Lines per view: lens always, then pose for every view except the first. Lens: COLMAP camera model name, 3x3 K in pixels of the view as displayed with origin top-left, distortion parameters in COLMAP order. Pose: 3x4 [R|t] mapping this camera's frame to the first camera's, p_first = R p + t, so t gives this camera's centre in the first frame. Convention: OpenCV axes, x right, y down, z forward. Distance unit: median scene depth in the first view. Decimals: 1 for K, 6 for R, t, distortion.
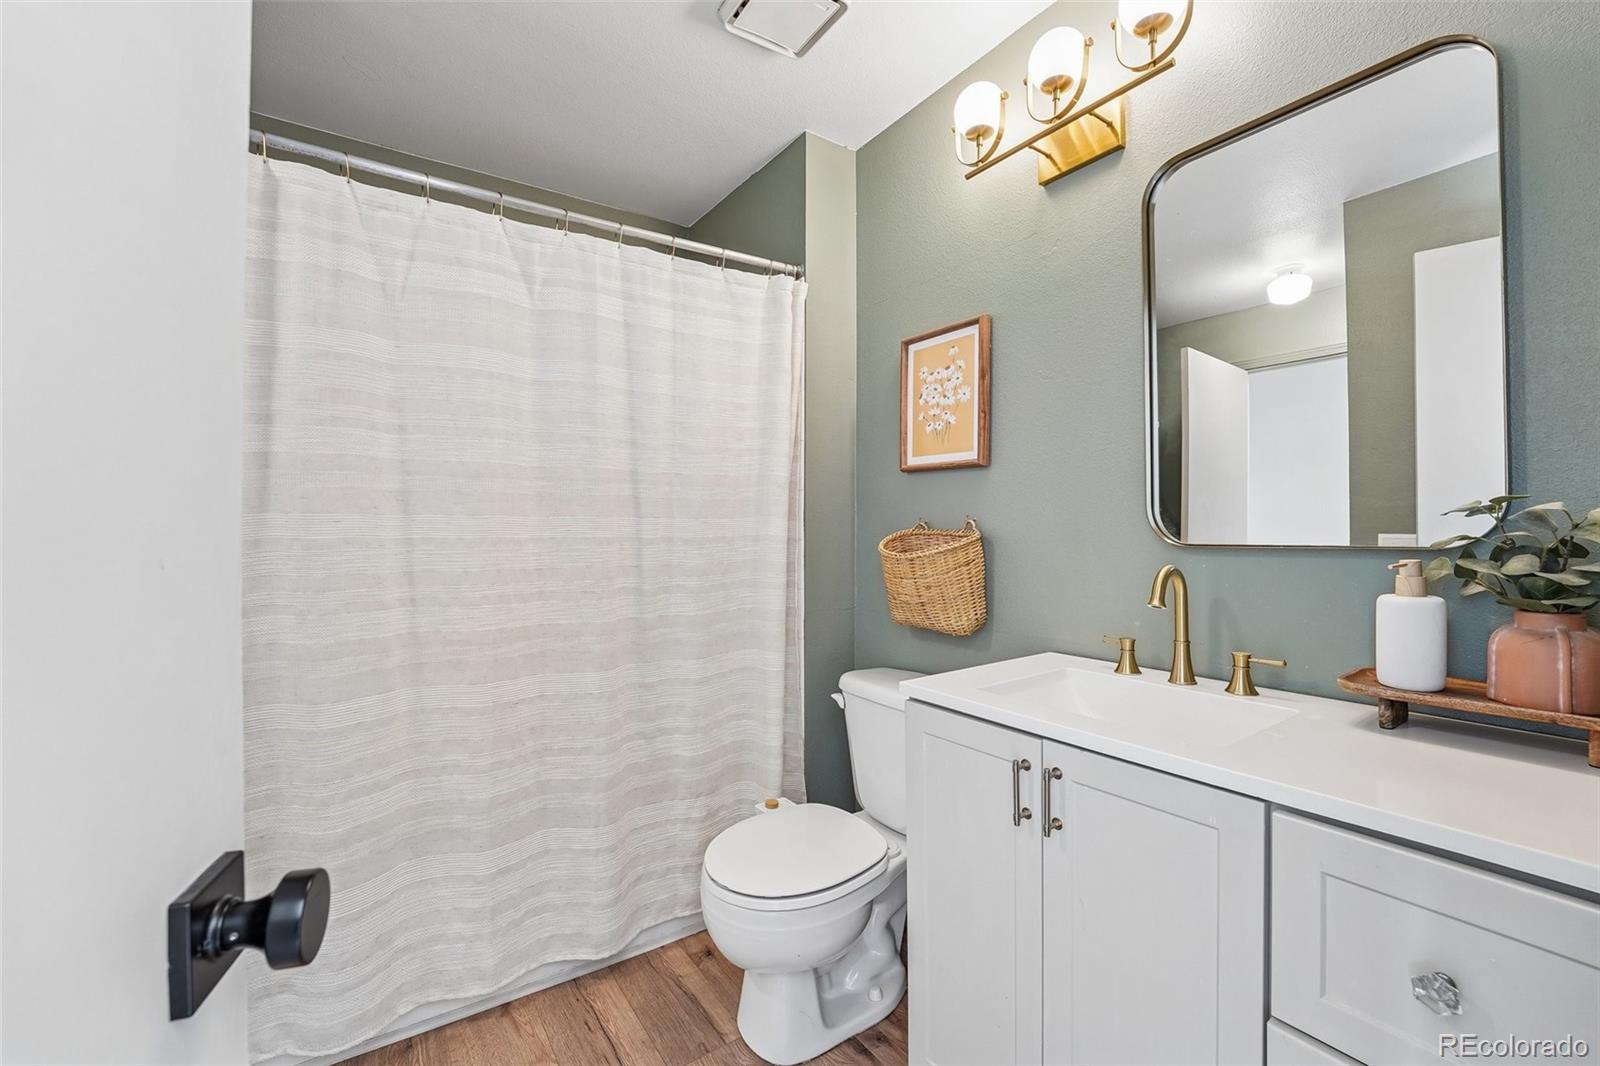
lens RADIAL K [[666.2, 0, 802.8], [0, 666.2, 530.3], [0, 0, 1]] dist [-0.023639, 0.002897]
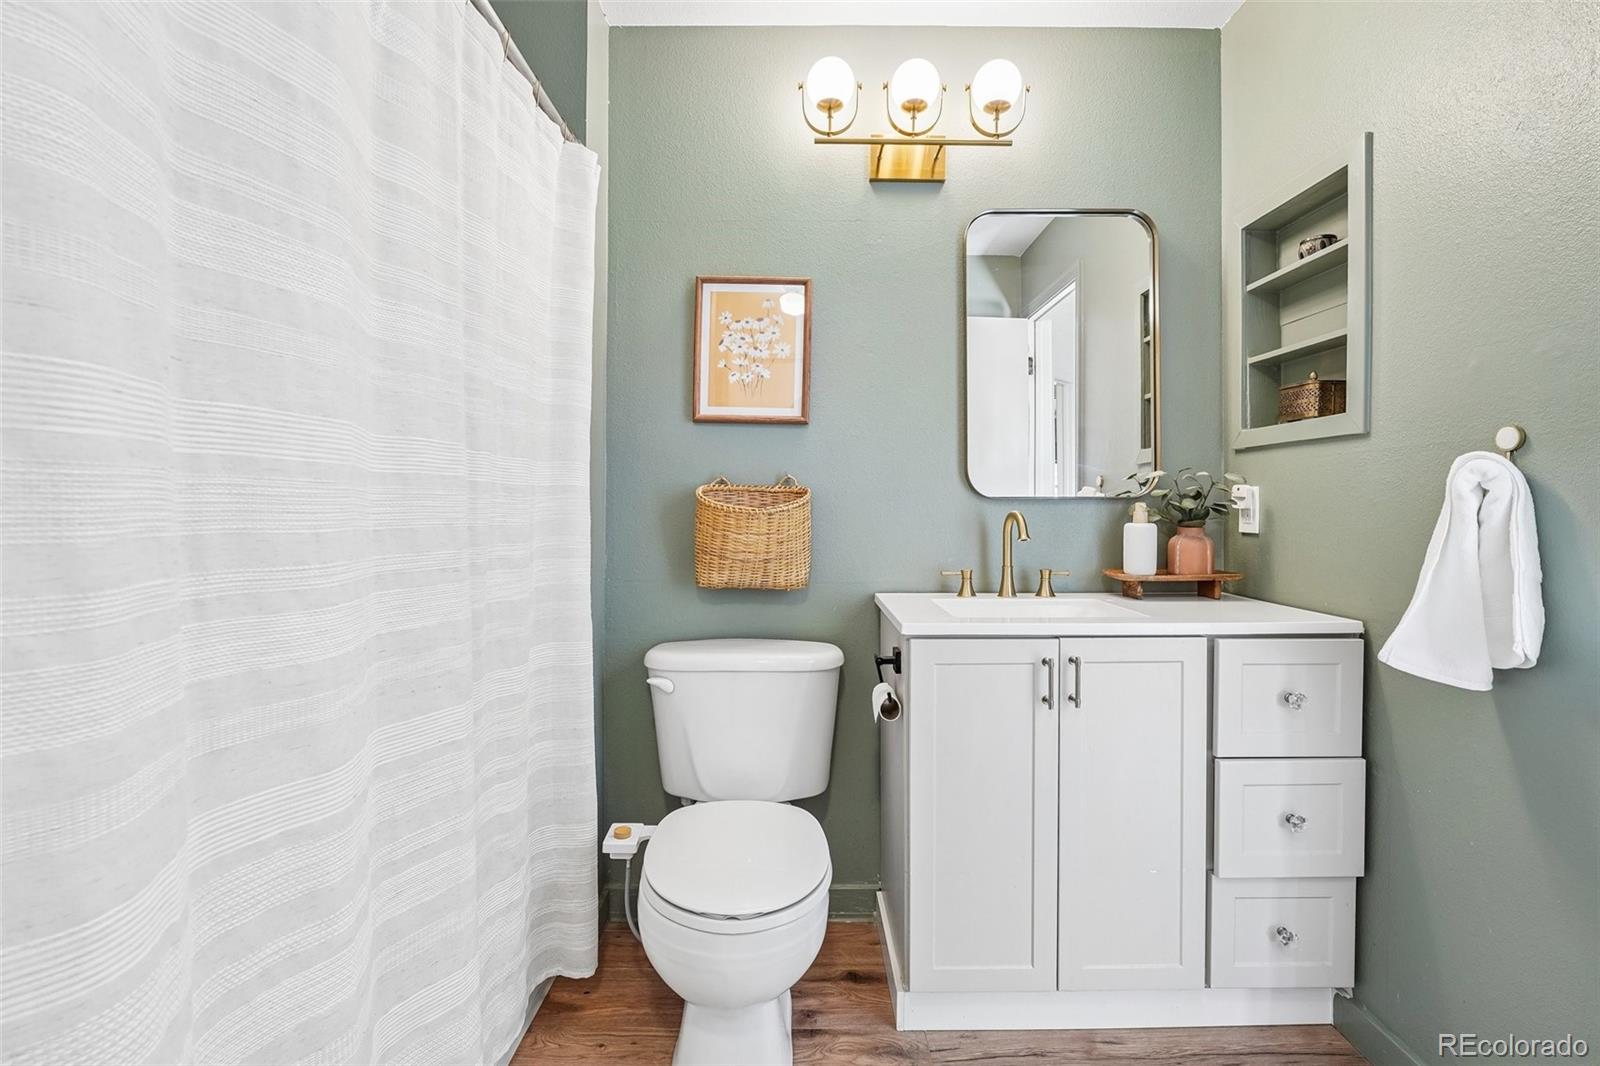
lens RADIAL K [[713.6, 0, 794.6], [0, 713.6, 511.5], [0, 0, 1]] dist [-0.012259, -0.000143]
pose [[0.559950, 0.002193, 0.828523, -0.643987], [-0.001859, 0.999997, -0.001391, 0.040600], [-0.828524, -0.000761, 0.559953, 0.382395]]
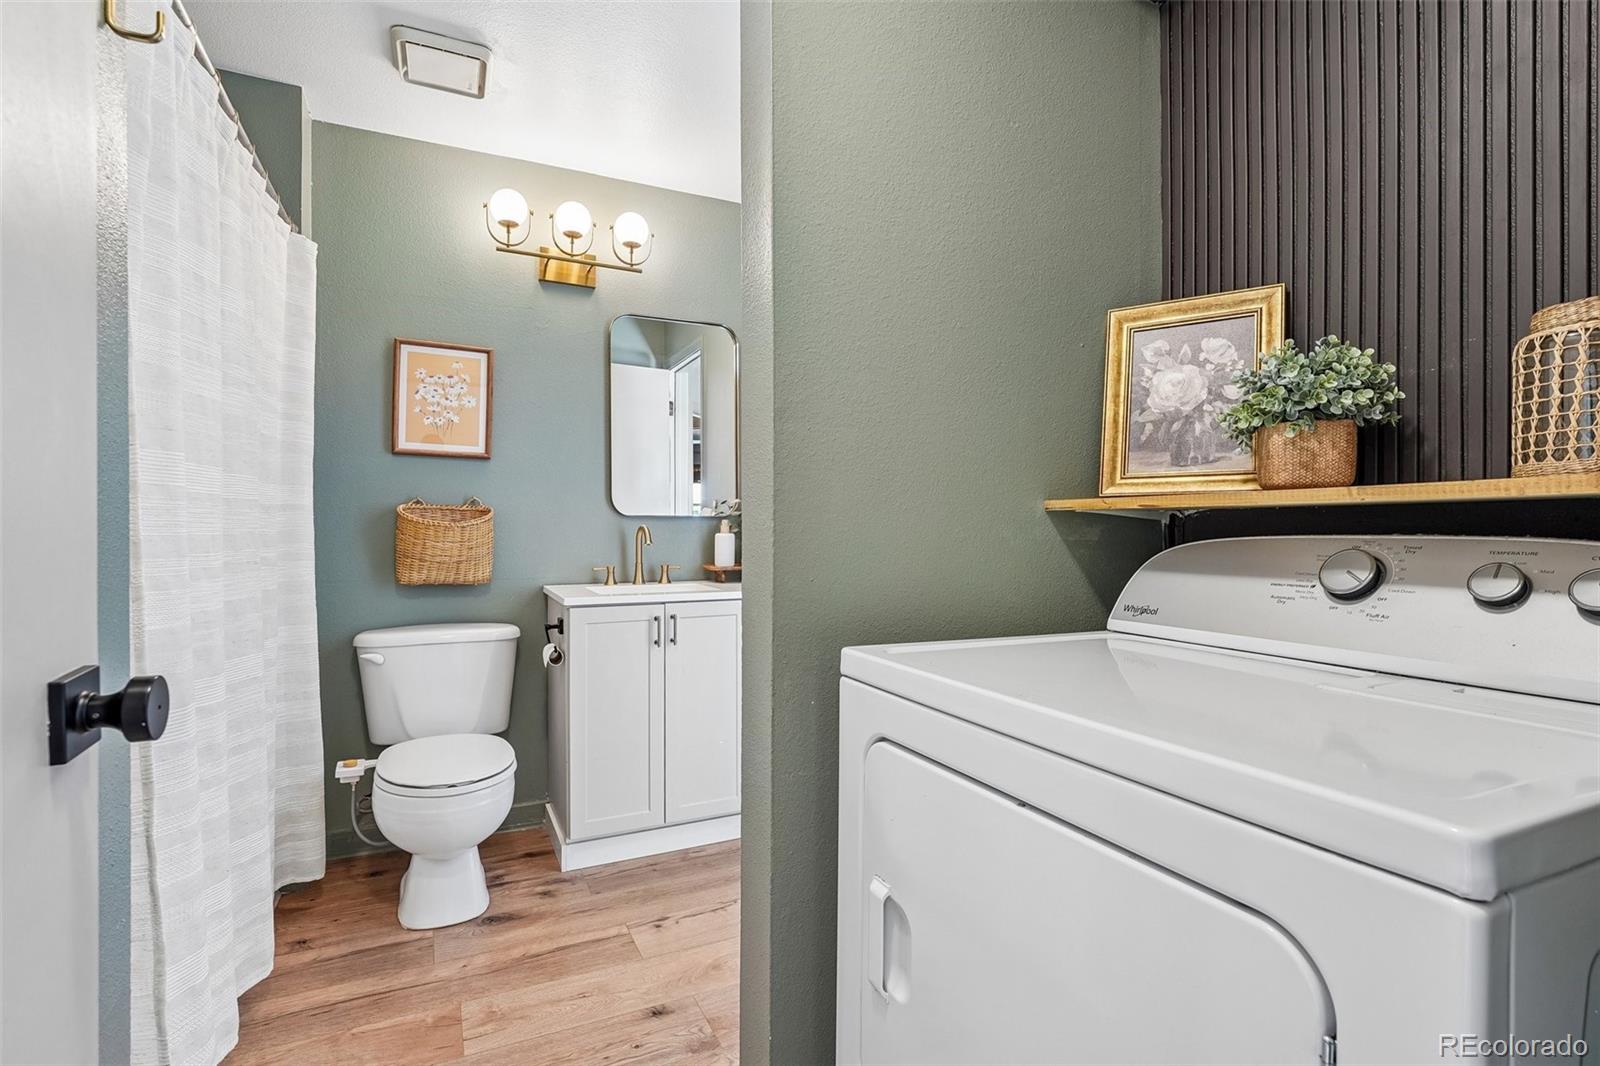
lens RADIAL K [[756.0, 0, 789.1], [0, 756.0, 536.6], [0, 0, 1]] dist [-0.004320, 0.000404]
pose [[0.154133, -0.007980, 0.988018, -1.145076], [-0.001630, 0.999964, 0.008330, 0.048043], [-0.988049, -0.002894, 0.154114, 0.144211]]
